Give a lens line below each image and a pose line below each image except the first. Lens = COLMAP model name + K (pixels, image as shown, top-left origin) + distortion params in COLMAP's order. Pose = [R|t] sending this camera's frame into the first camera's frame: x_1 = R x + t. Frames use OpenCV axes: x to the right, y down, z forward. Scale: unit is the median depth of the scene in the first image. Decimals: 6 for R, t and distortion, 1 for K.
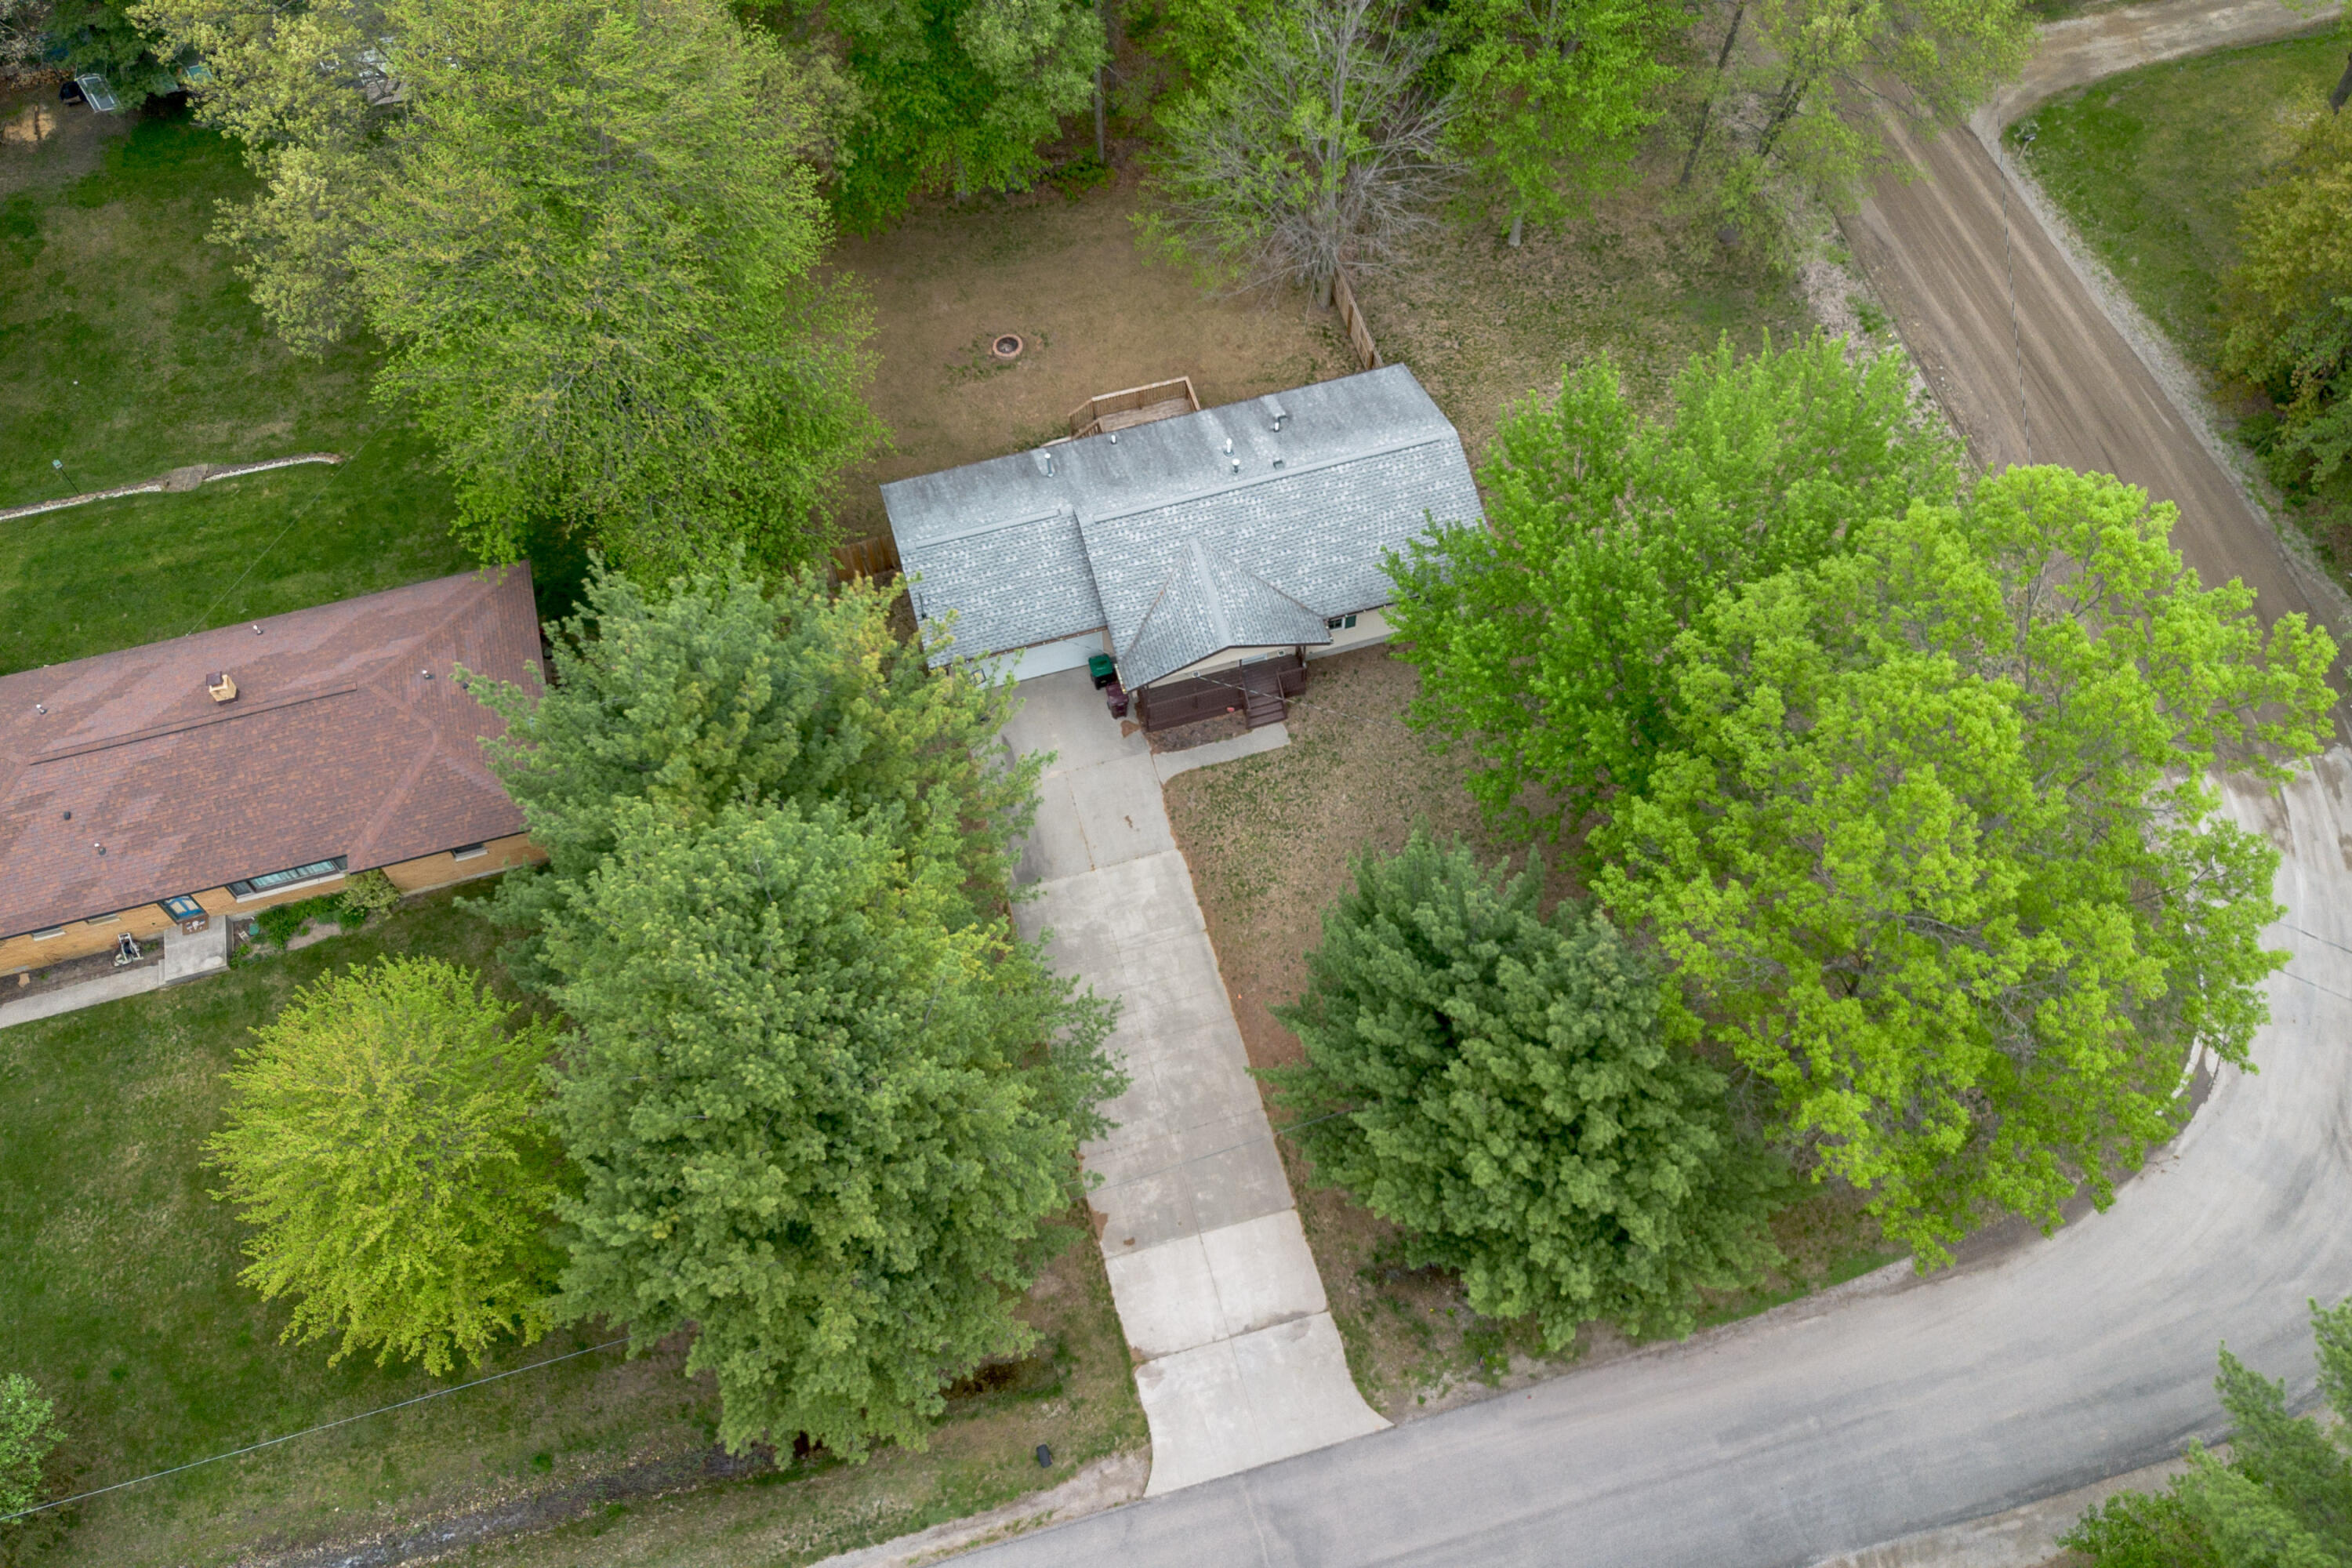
lens RADIAL K [[1970.1, 0, 1084.7], [0, 1970.1, 720.8], [0, 0, 1]] dist [0.045772, -0.023075]
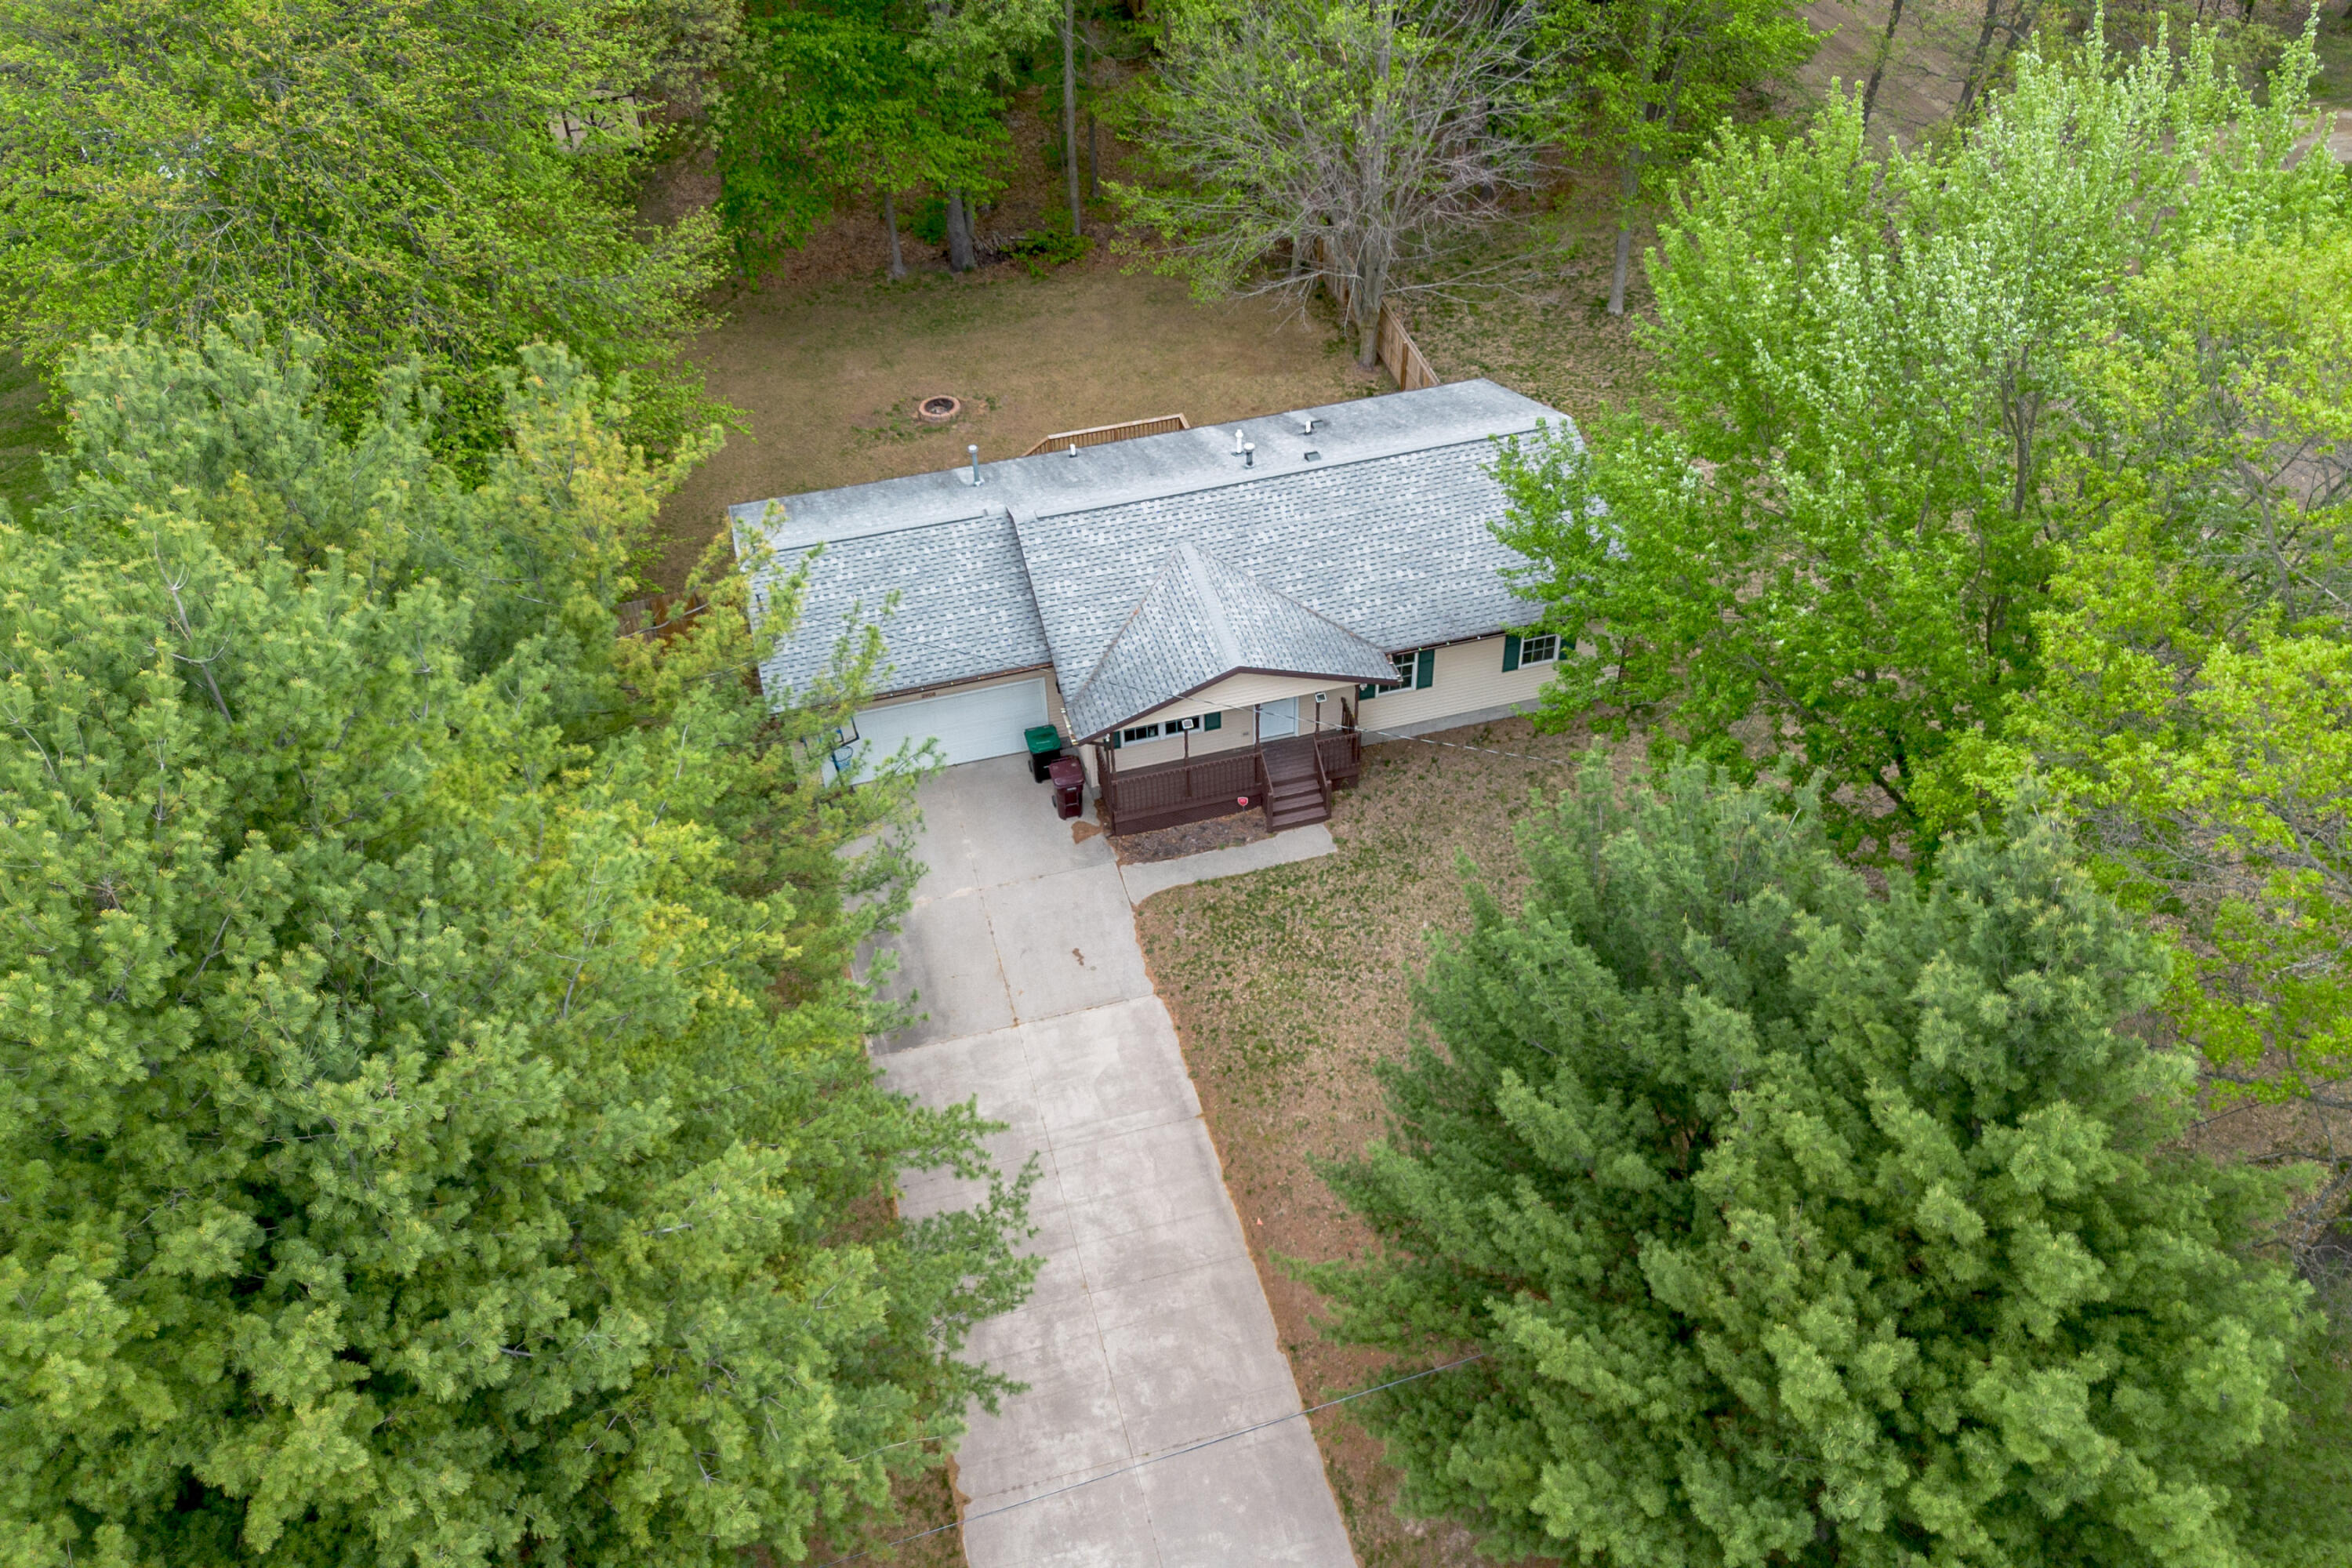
lens RADIAL K [[1970.1, 0, 1174.3], [0, 1970.1, 746.0], [0, 0, 1]] dist [0.045772, -0.023075]
pose [[0.999323, 0.015988, 0.033141, 0.030982], [-0.006415, 0.962574, -0.270942, 0.154466], [-0.036233, 0.270546, 0.962025, 0.389862]]
